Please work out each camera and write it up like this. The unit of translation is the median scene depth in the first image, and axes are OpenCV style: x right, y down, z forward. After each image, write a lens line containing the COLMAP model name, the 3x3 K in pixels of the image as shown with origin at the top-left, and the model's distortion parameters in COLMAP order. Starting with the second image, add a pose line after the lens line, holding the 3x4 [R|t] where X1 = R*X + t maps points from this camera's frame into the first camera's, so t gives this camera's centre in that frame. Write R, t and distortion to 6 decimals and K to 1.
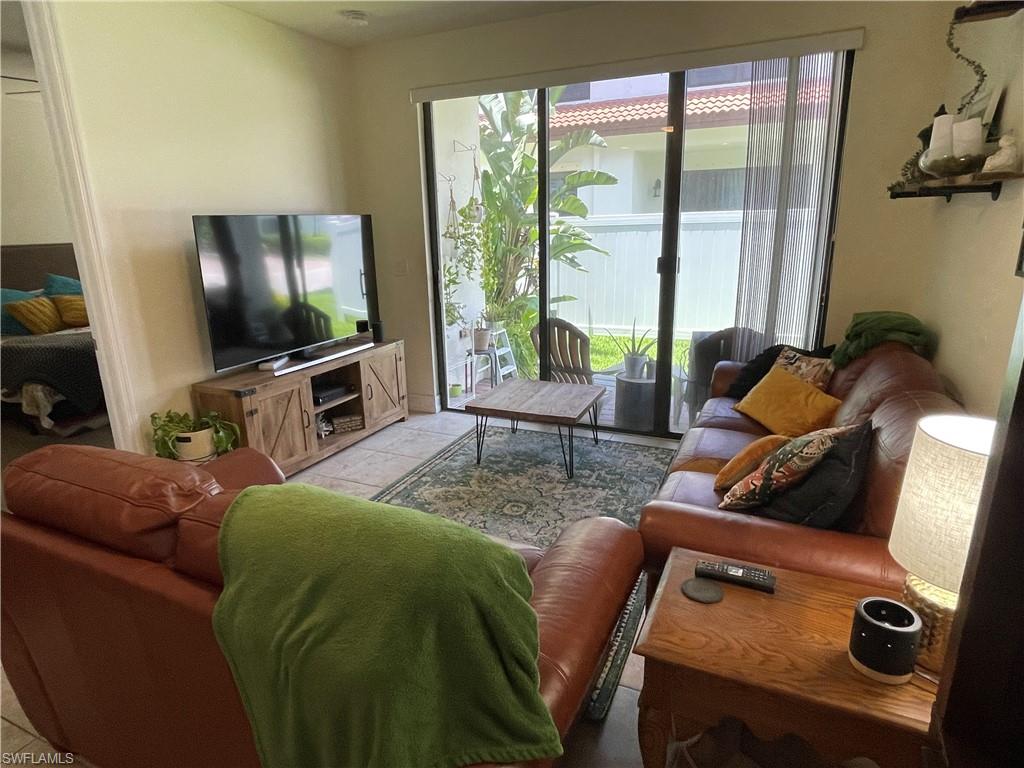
lens RADIAL K [[589.8, 0, 512.0], [0, 589.8, 384.0], [0, 0, 1]] dist [-0.000224, -0.000791]
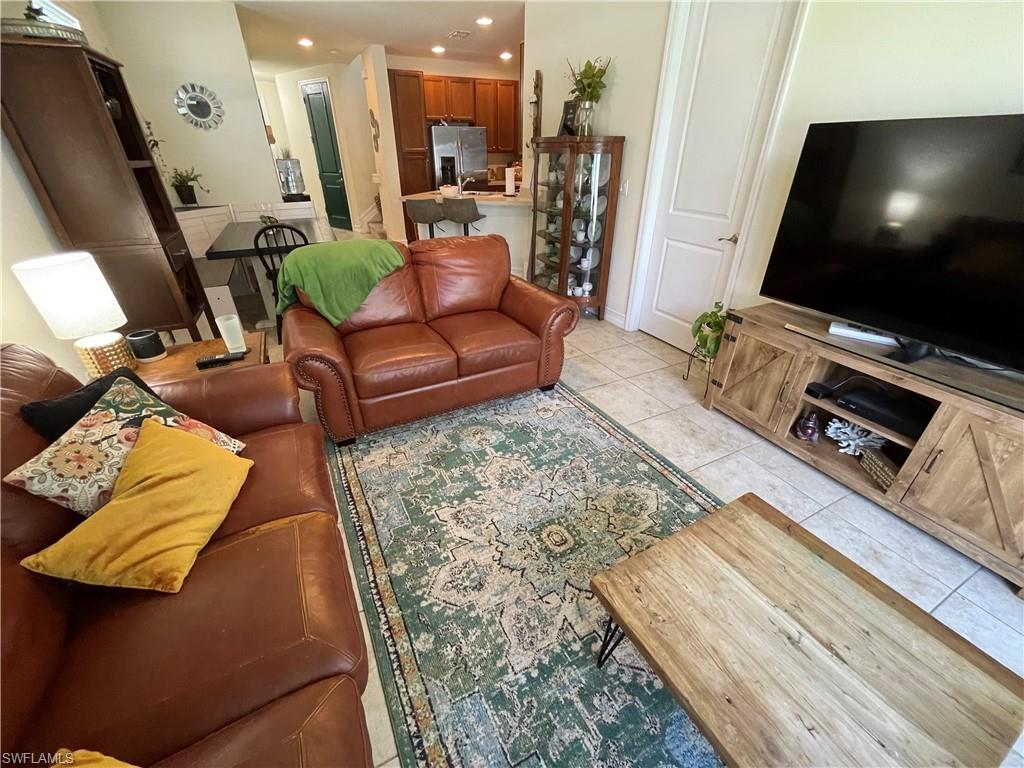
lens RADIAL K [[412.5, 0, 510.2], [0, 412.5, 384.9], [0, 0, 1]] dist [-0.004660, 0.000324]
pose [[-0.625203, 0.407971, -0.665342, 0.272976], [-0.191616, 0.746168, 0.637587, -0.236792], [0.756574, 0.526111, -0.388333, 0.868591]]
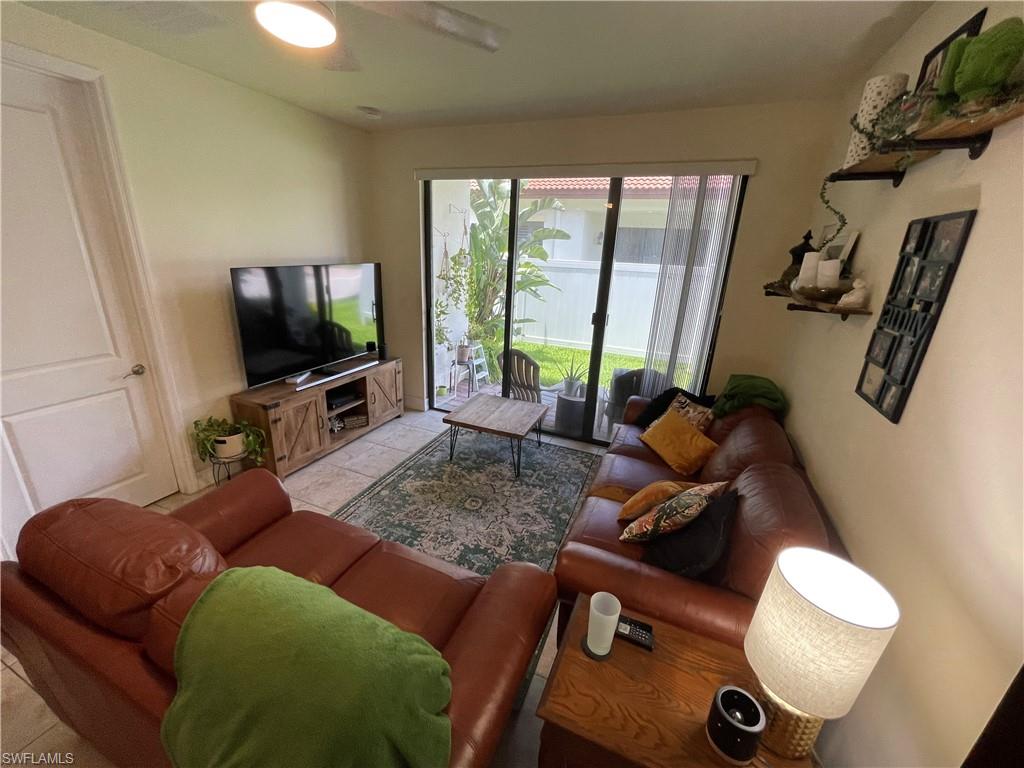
lens RADIAL K [[412.5, 0, 510.2], [0, 412.5, 384.9], [0, 0, 1]] dist [-0.004660, 0.000324]
pose [[0.997279, 0.056042, 0.047896, 0.023393], [-0.058569, 0.996871, 0.053090, -0.092549], [-0.044771, -0.055751, 0.997440, 0.059930]]
